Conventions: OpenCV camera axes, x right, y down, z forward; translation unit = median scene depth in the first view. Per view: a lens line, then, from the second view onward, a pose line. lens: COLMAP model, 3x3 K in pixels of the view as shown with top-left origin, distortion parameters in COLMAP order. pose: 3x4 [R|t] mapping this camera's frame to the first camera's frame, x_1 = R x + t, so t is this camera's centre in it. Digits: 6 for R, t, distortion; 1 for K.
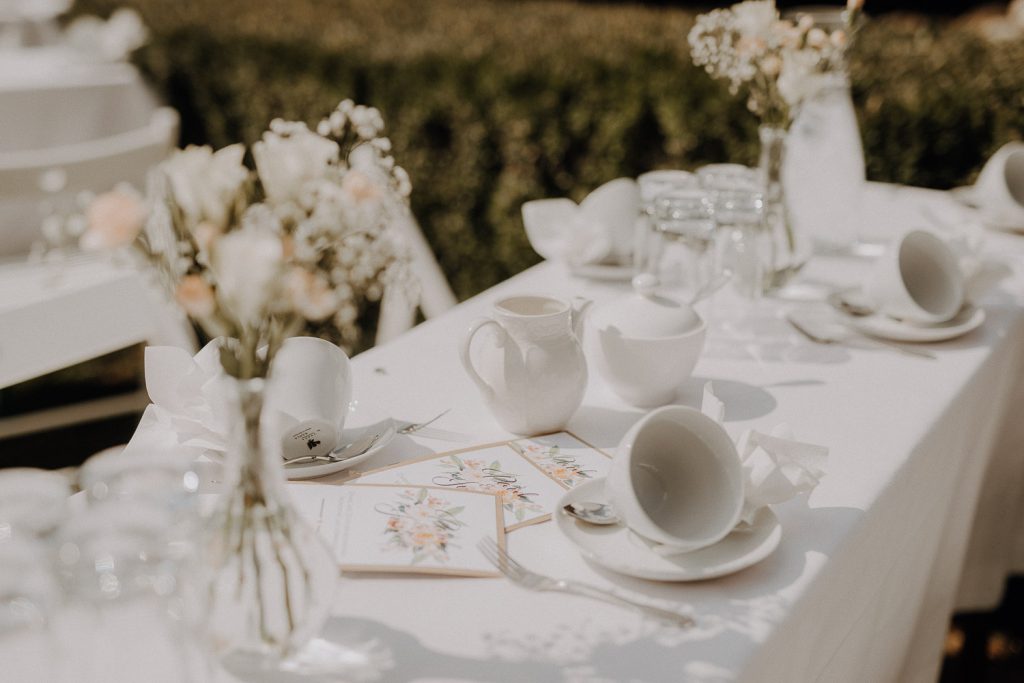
lens RADIAL K [[1494.6, 0, 512.0], [0, 1494.6, 341.5], [0, 0, 1]] dist [-0.000137, -0.032996]
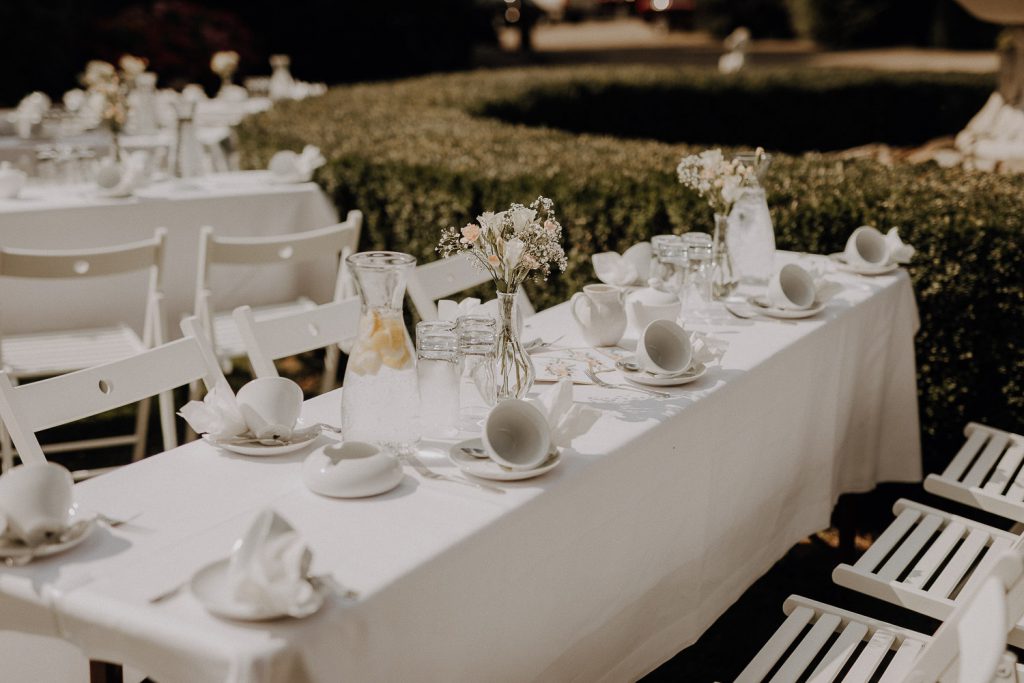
lens RADIAL K [[1494.6, 0, 512.0], [0, 1494.6, 341.5], [0, 0, 1]] dist [-0.000137, -0.032996]
pose [[0.999786, 0.005074, -0.020038, -0.061716], [-0.006575, 0.997122, -0.075533, 0.180556], [0.019597, 0.075648, 0.996942, -0.987566]]
